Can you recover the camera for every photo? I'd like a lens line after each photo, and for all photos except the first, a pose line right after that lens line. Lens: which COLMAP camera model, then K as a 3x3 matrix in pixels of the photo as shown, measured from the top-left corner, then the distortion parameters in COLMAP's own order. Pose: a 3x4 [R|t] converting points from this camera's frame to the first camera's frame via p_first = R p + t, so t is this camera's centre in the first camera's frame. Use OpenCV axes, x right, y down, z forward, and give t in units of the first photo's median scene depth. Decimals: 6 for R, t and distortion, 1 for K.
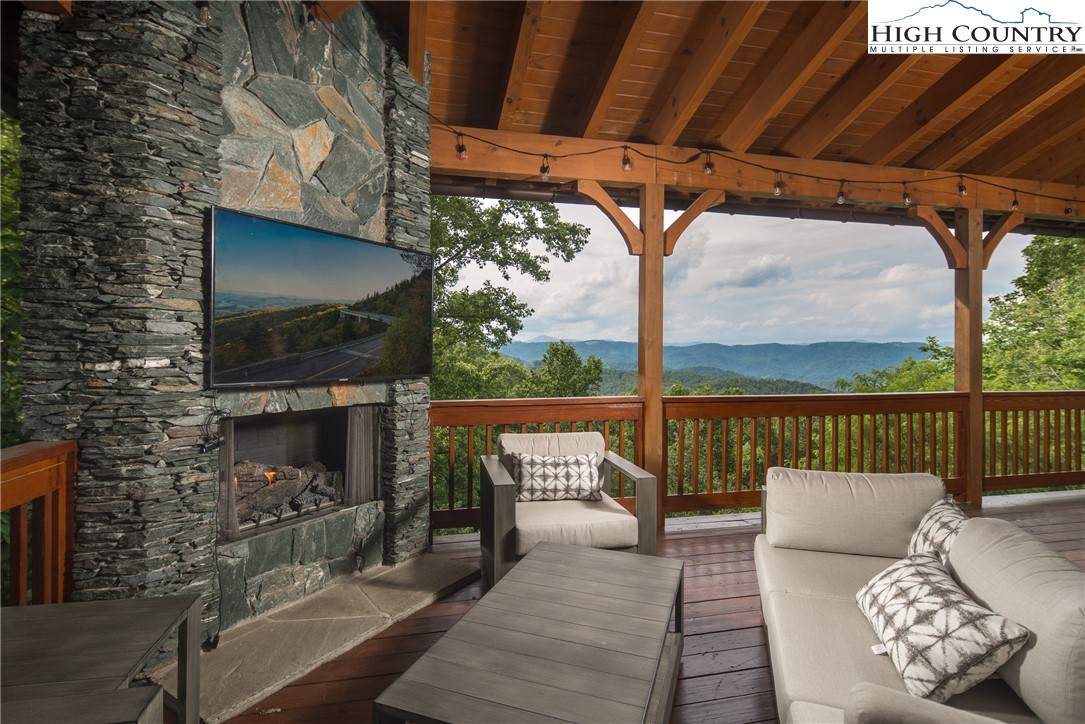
lens RADIAL K [[524.8, 0, 541.7], [0, 524.8, 358.3], [0, 0, 1]] dist [-0.002692, -0.001709]
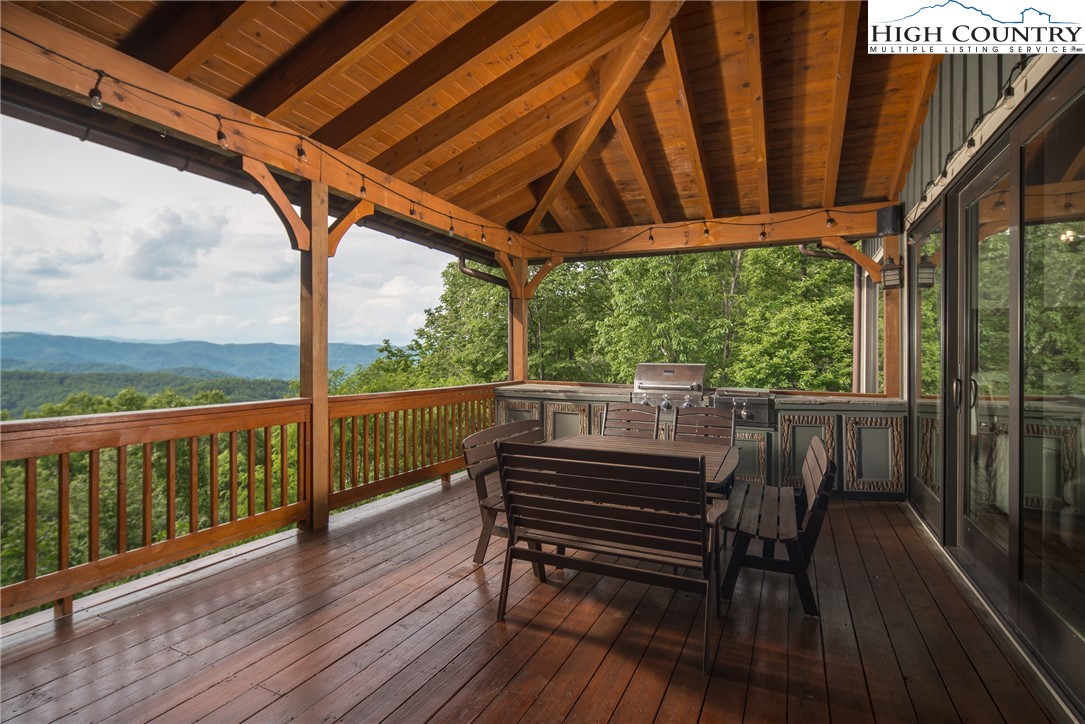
lens RADIAL K [[524.8, 0, 545.0], [0, 524.8, 359.5], [0, 0, 1]] dist [-0.002692, -0.001709]
pose [[0.609212, -0.000323, 0.793007, 0.415013], [-0.001680, 0.999997, 0.001697, 0.000558], [-0.793006, -0.002366, 0.609210, 0.206127]]
